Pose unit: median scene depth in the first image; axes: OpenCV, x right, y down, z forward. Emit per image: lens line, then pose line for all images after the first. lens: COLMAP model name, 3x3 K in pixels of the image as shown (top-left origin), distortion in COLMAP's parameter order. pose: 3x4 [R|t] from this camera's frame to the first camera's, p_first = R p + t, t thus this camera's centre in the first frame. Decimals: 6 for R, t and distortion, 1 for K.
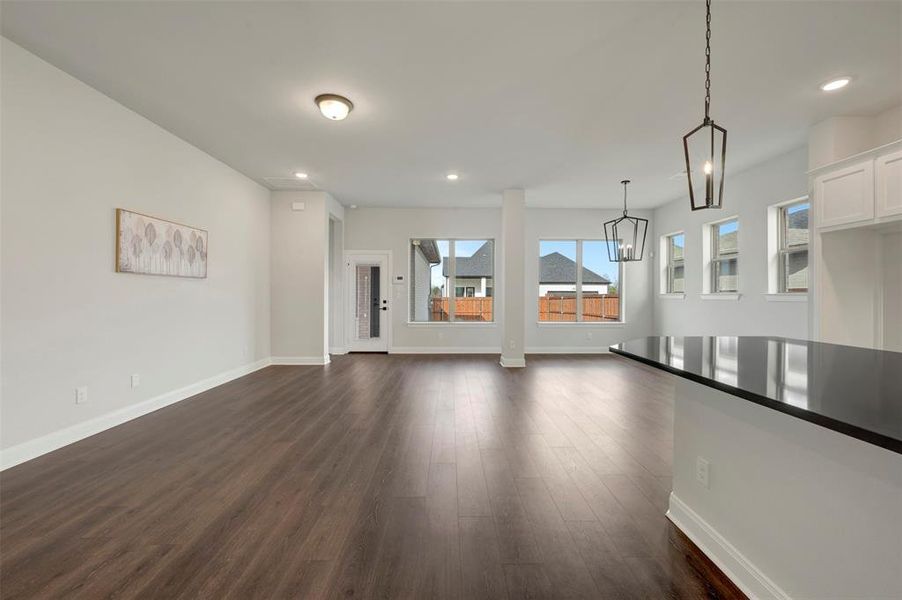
lens RADIAL K [[357.5, 0, 454.0], [0, 357.5, 294.9], [0, 0, 1]] dist [0.001555, -0.000150]
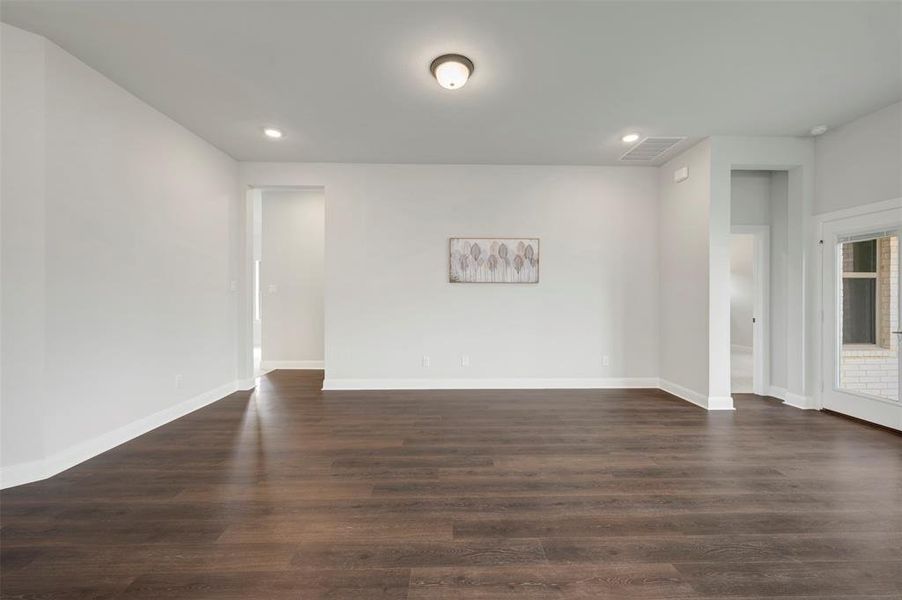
lens RADIAL K [[356.7, 0, 454.6], [0, 356.7, 296.9], [0, 0, 1]] dist [-0.000241, -0.000481]
pose [[0.015032, -0.001611, -0.999886, 0.364471], [-0.002840, 0.999995, -0.001654, -0.002852], [0.999883, 0.002865, 0.015027, 0.742783]]
